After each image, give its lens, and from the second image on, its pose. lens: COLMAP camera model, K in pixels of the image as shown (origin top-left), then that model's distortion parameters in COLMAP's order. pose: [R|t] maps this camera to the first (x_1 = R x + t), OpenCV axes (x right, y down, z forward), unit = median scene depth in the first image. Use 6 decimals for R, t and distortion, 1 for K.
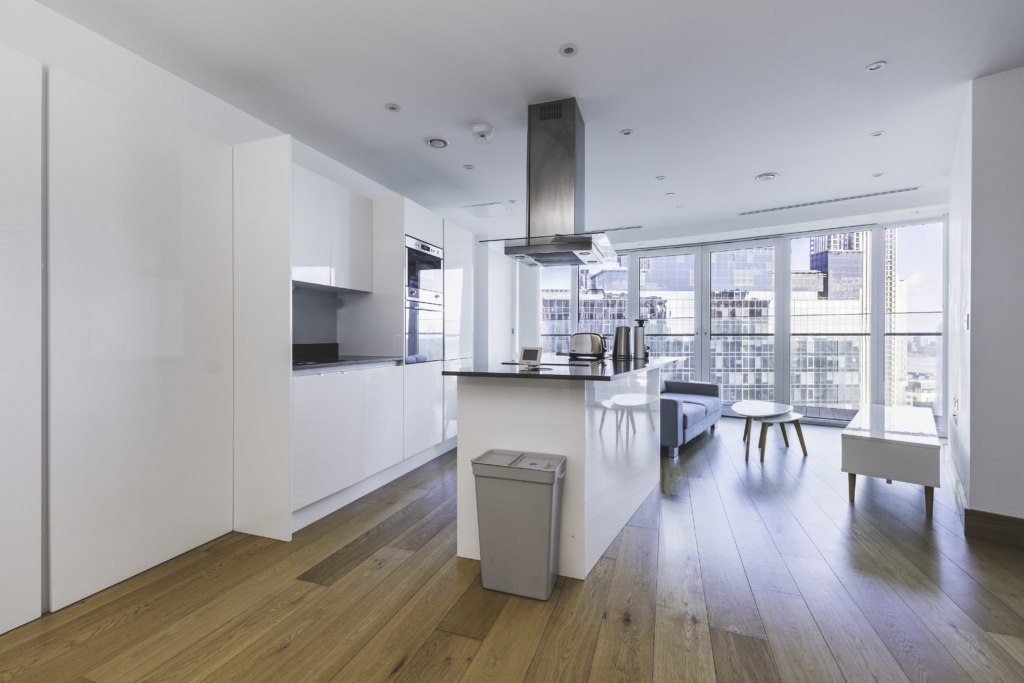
lens RADIAL K [[438.4, 0, 509.2], [0, 438.4, 339.9], [0, 0, 1]] dist [0.006873, -0.002505]
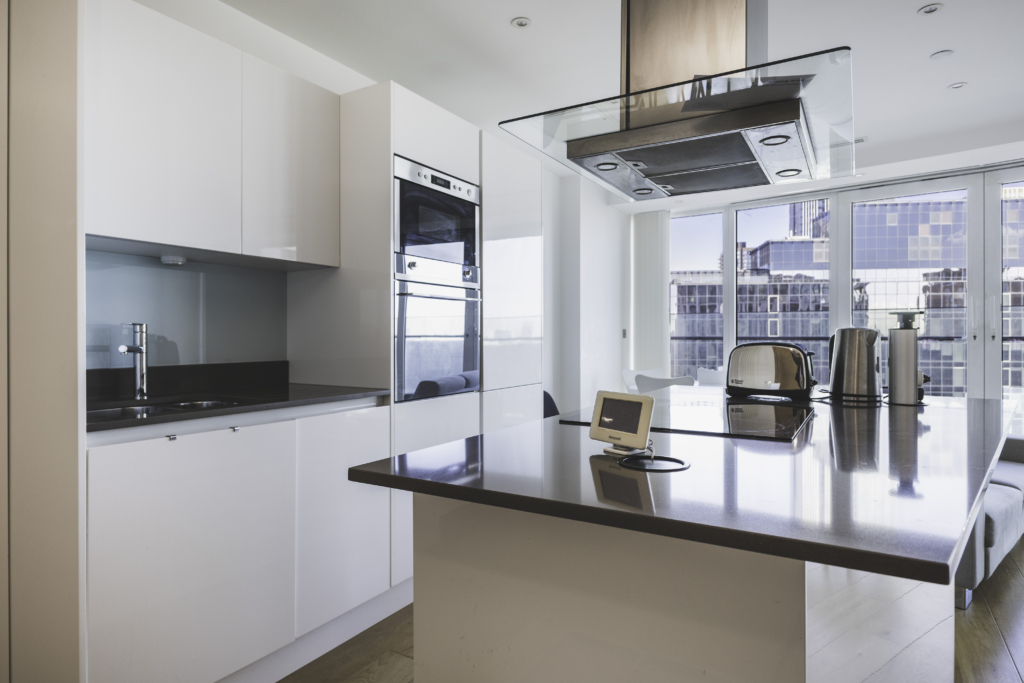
lens RADIAL K [[584.4, 0, 509.5], [0, 584.4, 338.5], [0, 0, 1]] dist [0.003921, -0.004327]
pose [[0.979092, -0.000411, -0.203418, 0.007881], [-0.000648, 0.999987, -0.005142, -0.003622], [0.203417, 0.005167, 0.979079, 0.072582]]
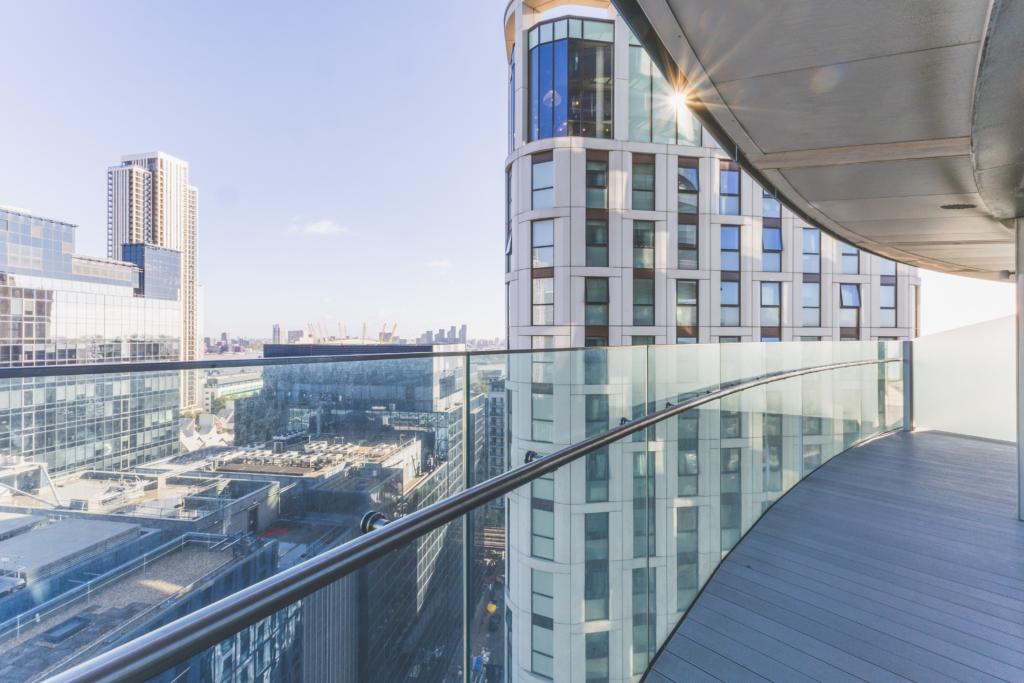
lens RADIAL K [[438.4, 0, 511.7], [0, 438.4, 336.9], [0, 0, 1]] dist [0.006873, -0.002505]
pose [[0.215083, 0.001280, 0.976595, 0.048723], [0.006389, 0.999976, -0.002717, -0.026135], [-0.976575, 0.006824, 0.215069, 0.470652]]
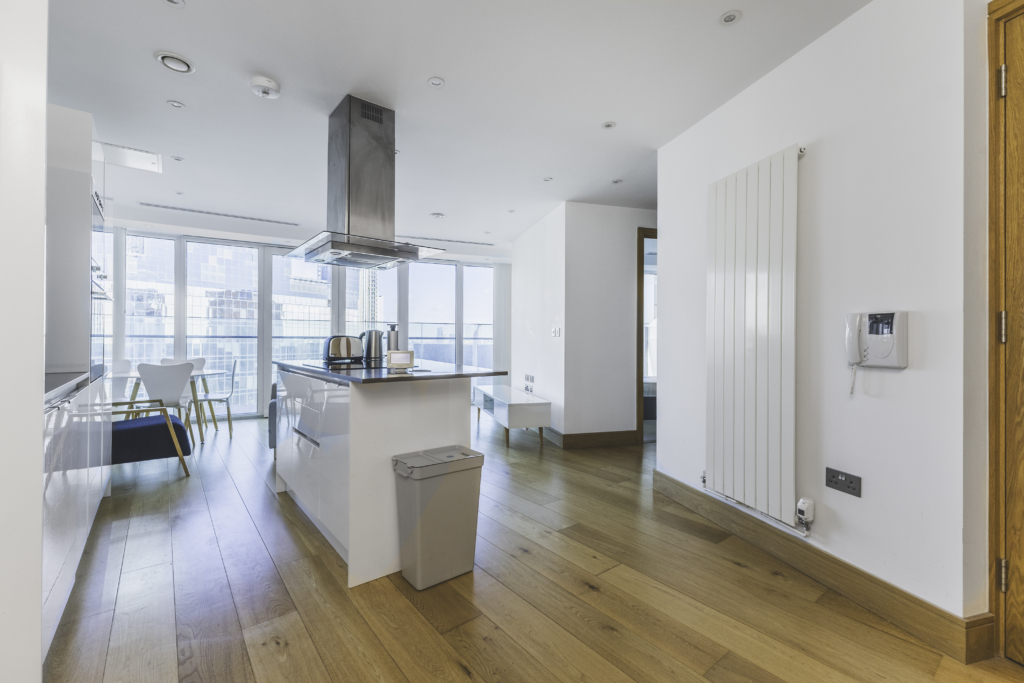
lens RADIAL K [[438.4, 0, 511.0], [0, 438.4, 341.0], [0, 0, 1]] dist [0.006873, -0.002505]
pose [[0.522919, 0.001524, 0.852381, -0.094100], [0.000801, 0.999997, -0.002279, -0.000427], [-0.852382, 0.001875, 0.522916, 0.034507]]
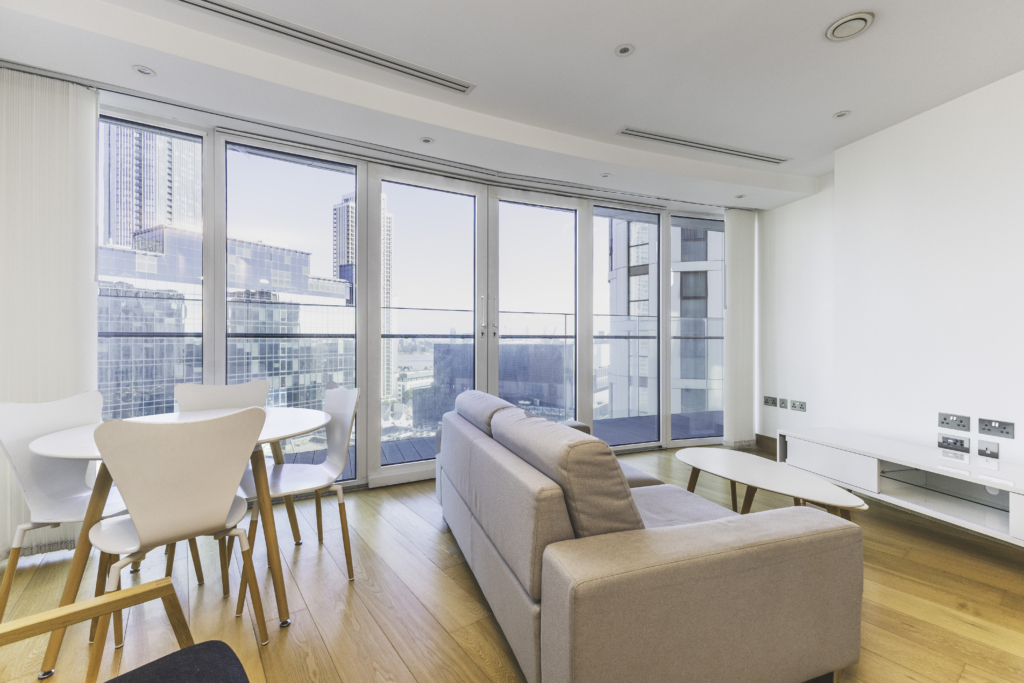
lens RADIAL K [[438.4, 0, 510.0], [0, 438.4, 339.3], [0, 0, 1]] dist [0.006873, -0.002505]
pose [[0.548091, 0.000966, 0.836418, -0.013945], [0.004743, 0.999980, -0.004263, -0.002045], [-0.836406, 0.006303, 0.548075, 0.251496]]
